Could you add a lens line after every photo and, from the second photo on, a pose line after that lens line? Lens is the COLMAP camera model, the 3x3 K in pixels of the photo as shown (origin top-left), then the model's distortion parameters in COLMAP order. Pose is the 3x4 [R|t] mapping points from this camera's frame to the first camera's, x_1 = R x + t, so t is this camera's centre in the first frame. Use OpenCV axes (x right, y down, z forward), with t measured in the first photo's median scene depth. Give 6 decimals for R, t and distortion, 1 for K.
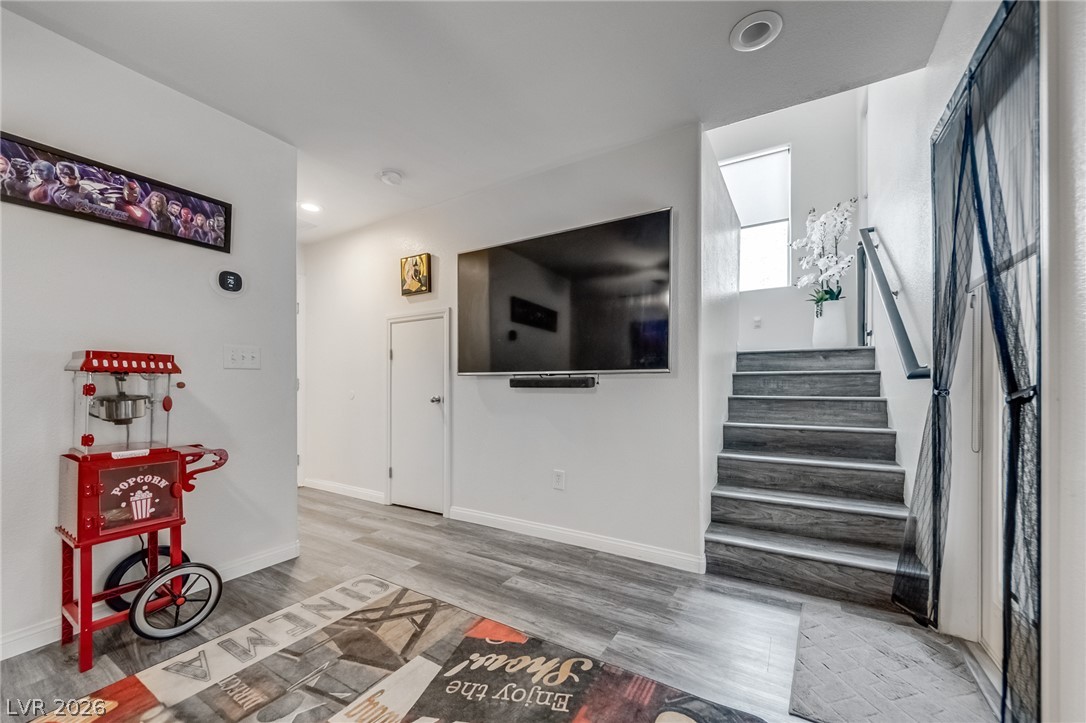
lens RADIAL K [[406.1, 0, 555.8], [0, 406.1, 384.2], [0, 0, 1]] dist [0.006601, 0.000066]
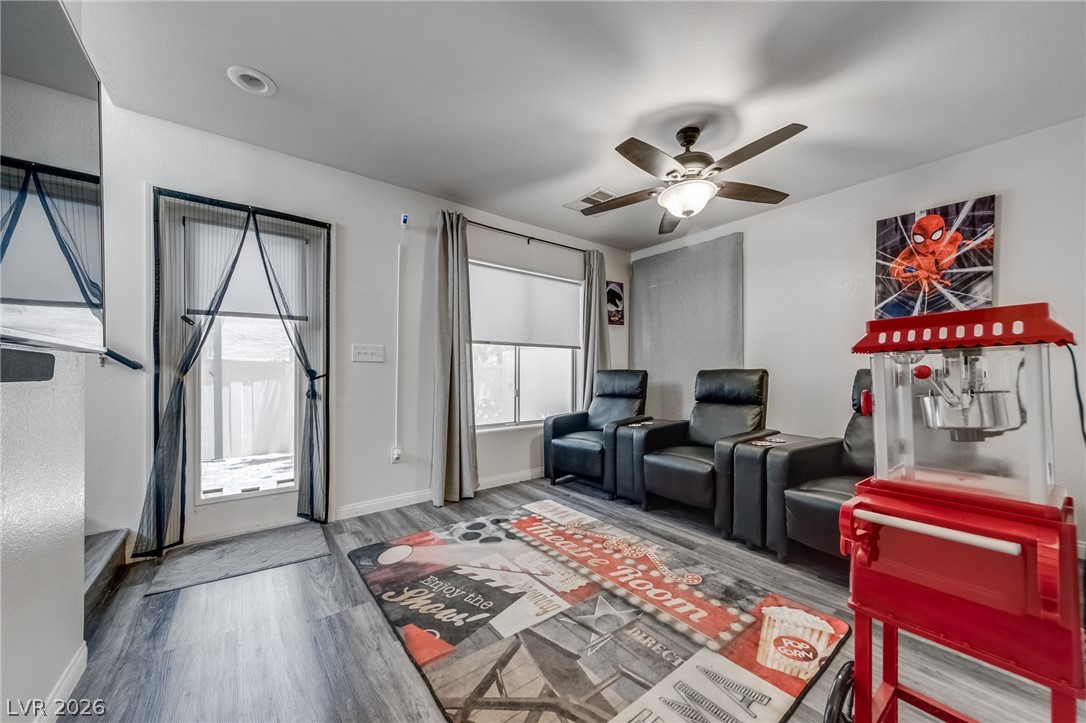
lens RADIAL K [[406.1, 0, 539.4], [0, 406.1, 370.8], [0, 0, 1]] dist [0.006601, 0.000066]
pose [[-0.926323, 0.005492, 0.376690, -0.752457], [0.001365, 0.999936, -0.011222, 0.008478], [-0.376727, -0.009881, -0.926272, 1.796629]]
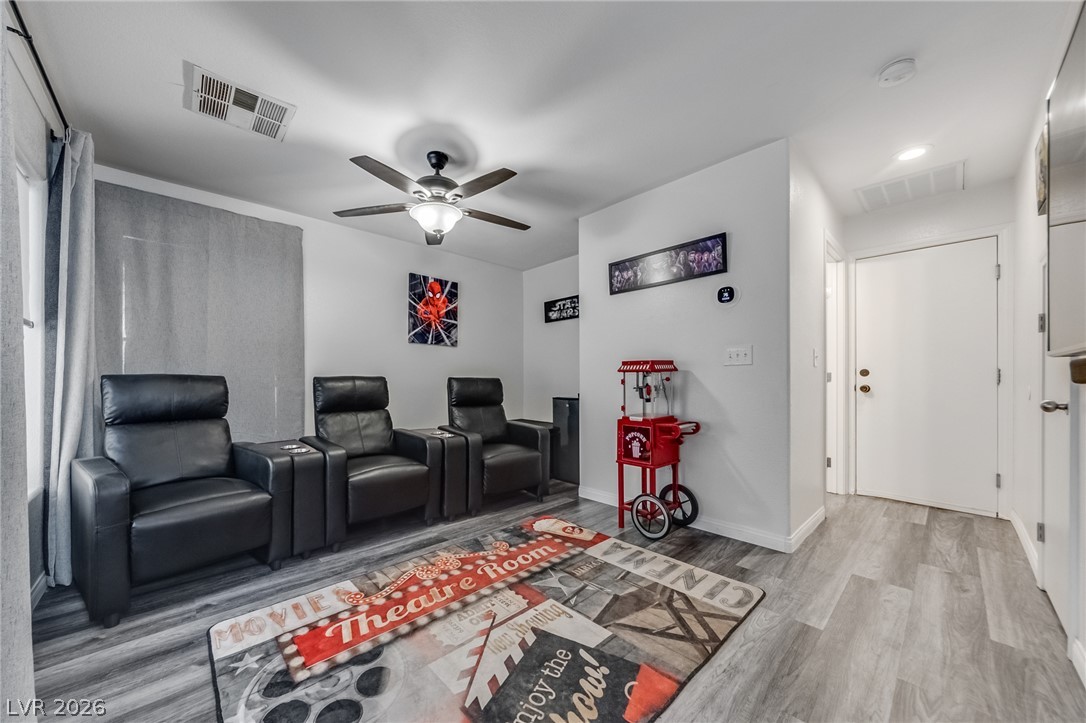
lens RADIAL K [[392.3, 0, 541.0], [0, 392.3, 380.1], [0, 0, 1]] dist [0.006851, -0.000164]
pose [[-0.260584, 0.006437, -0.965430, 0.661286], [0.006615, 0.999966, 0.004882, -0.005257], [0.965429, -0.005114, -0.260618, 1.022810]]
